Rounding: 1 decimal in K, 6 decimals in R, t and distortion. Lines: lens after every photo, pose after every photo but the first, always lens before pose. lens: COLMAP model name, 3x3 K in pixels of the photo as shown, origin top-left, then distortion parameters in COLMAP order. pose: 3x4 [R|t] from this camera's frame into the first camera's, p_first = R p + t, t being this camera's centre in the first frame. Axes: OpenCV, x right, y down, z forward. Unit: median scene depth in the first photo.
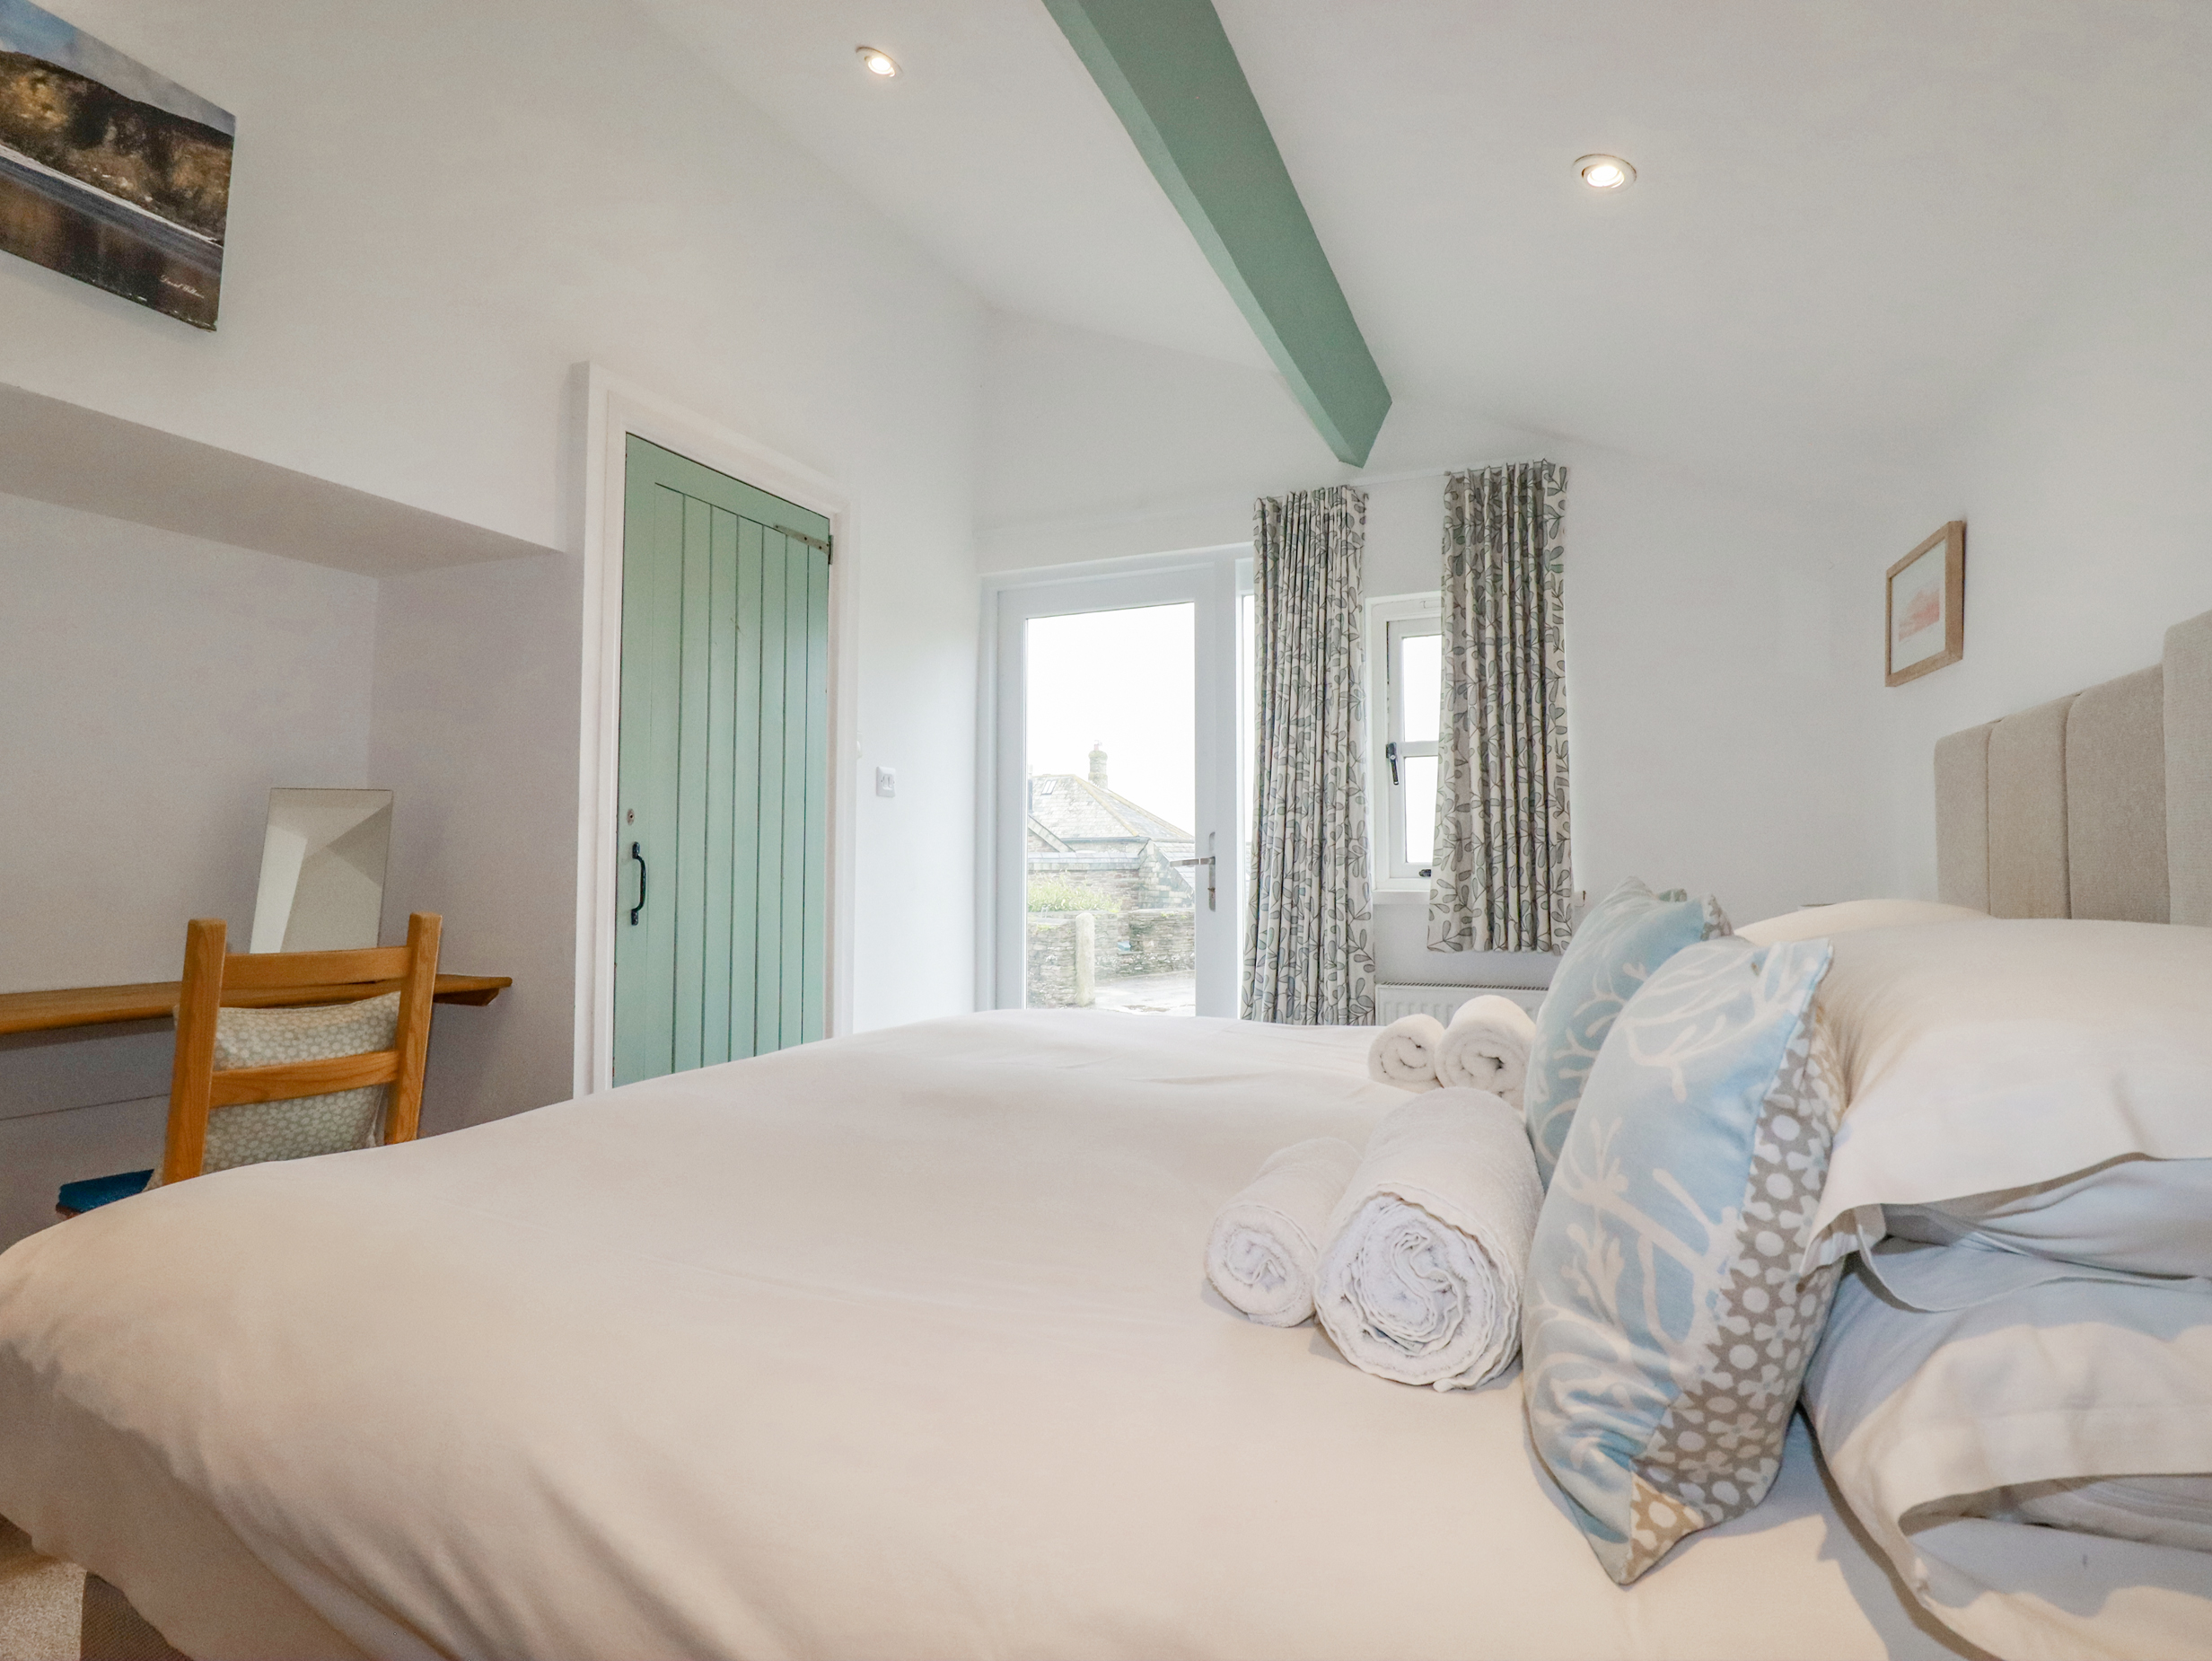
lens RADIAL K [[1139.4, 0, 1108.9], [0, 1139.4, 817.2], [0, 0, 1]] dist [-0.000698, -0.000213]
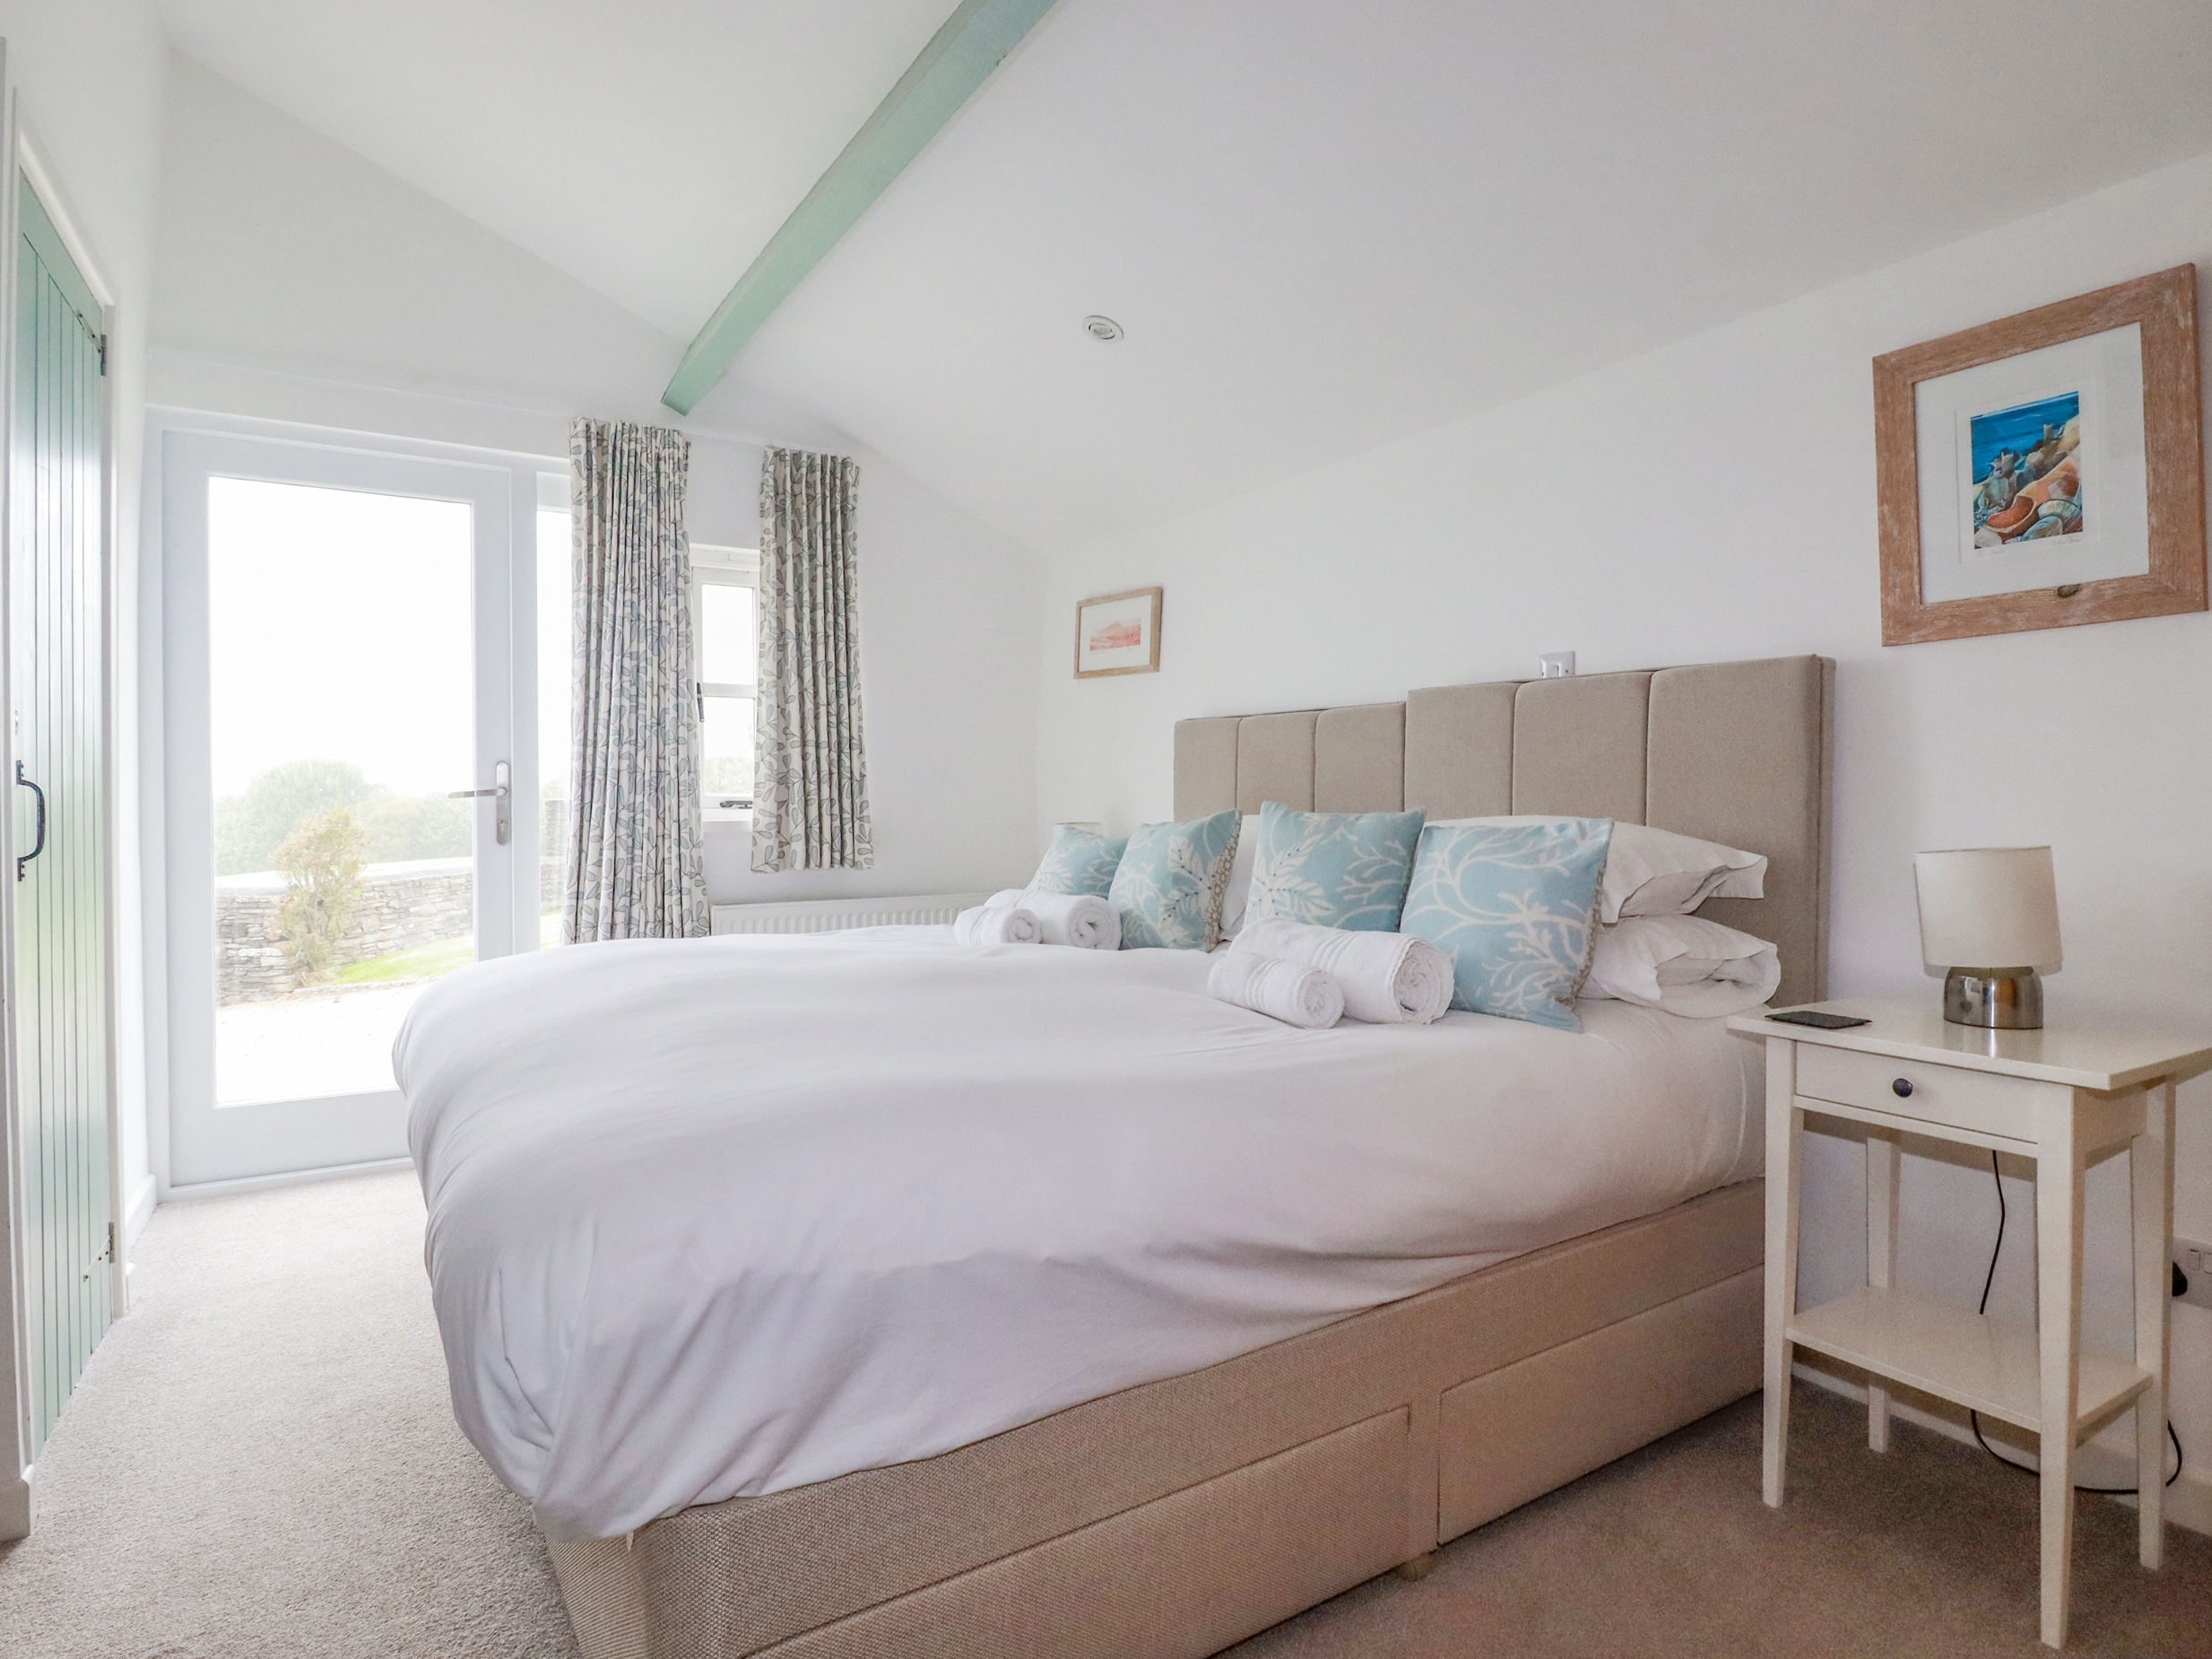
lens RADIAL K [[1172.6, 0, 1099.2], [0, 1172.6, 816.4], [0, 0, 1]] dist [-0.002284, -0.000772]
pose [[0.579531, -0.008039, 0.814911, -0.474279], [-0.032735, 0.998915, 0.033134, 0.012574], [-0.814293, -0.045878, 0.578639, 0.057157]]
